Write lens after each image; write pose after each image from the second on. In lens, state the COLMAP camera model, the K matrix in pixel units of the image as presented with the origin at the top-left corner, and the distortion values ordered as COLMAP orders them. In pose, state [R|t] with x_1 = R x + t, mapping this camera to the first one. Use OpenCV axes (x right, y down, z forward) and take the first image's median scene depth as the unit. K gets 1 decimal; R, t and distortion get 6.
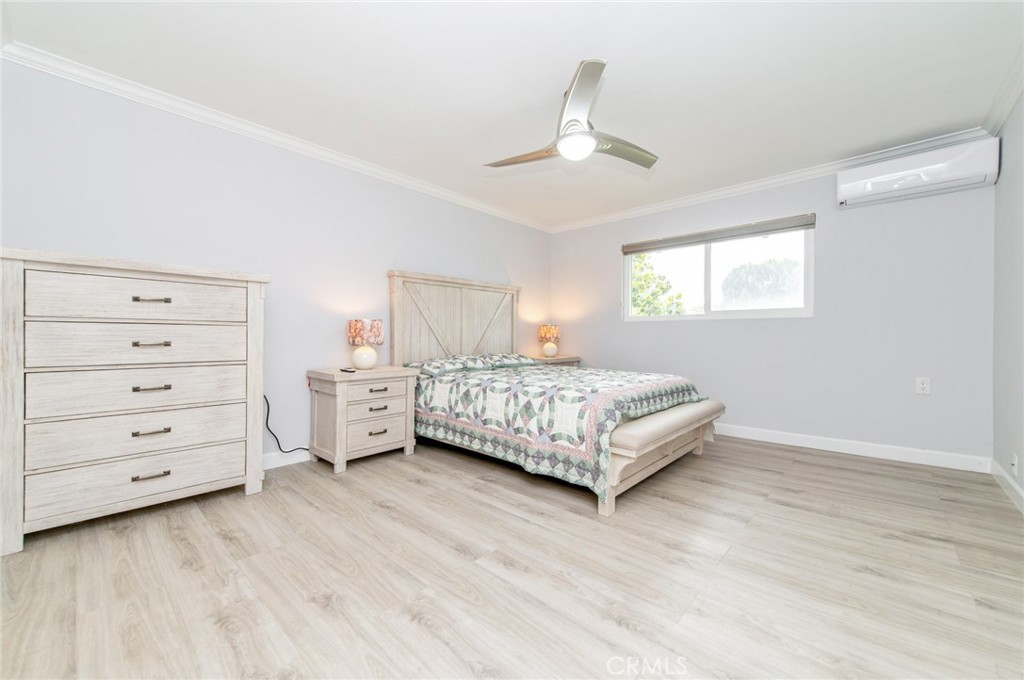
lens RADIAL K [[400.5, 0, 520.9], [0, 400.5, 334.1], [0, 0, 1]] dist [0.013662, -0.003766]
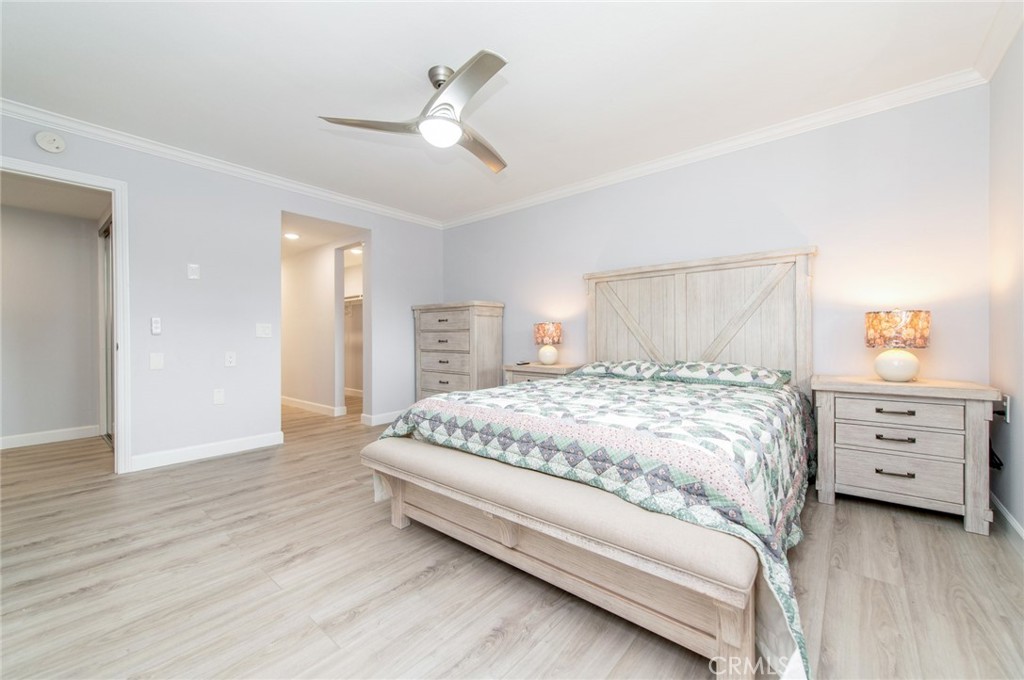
lens RADIAL K [[400.5, 0, 518.5], [0, 400.5, 344.3], [0, 0, 1]] dist [0.013662, -0.003766]
pose [[0.040351, 0.021398, -0.998956, 0.808991], [0.012472, 0.999682, 0.021918, -0.000401], [0.999108, -0.013344, 0.040071, 0.863143]]
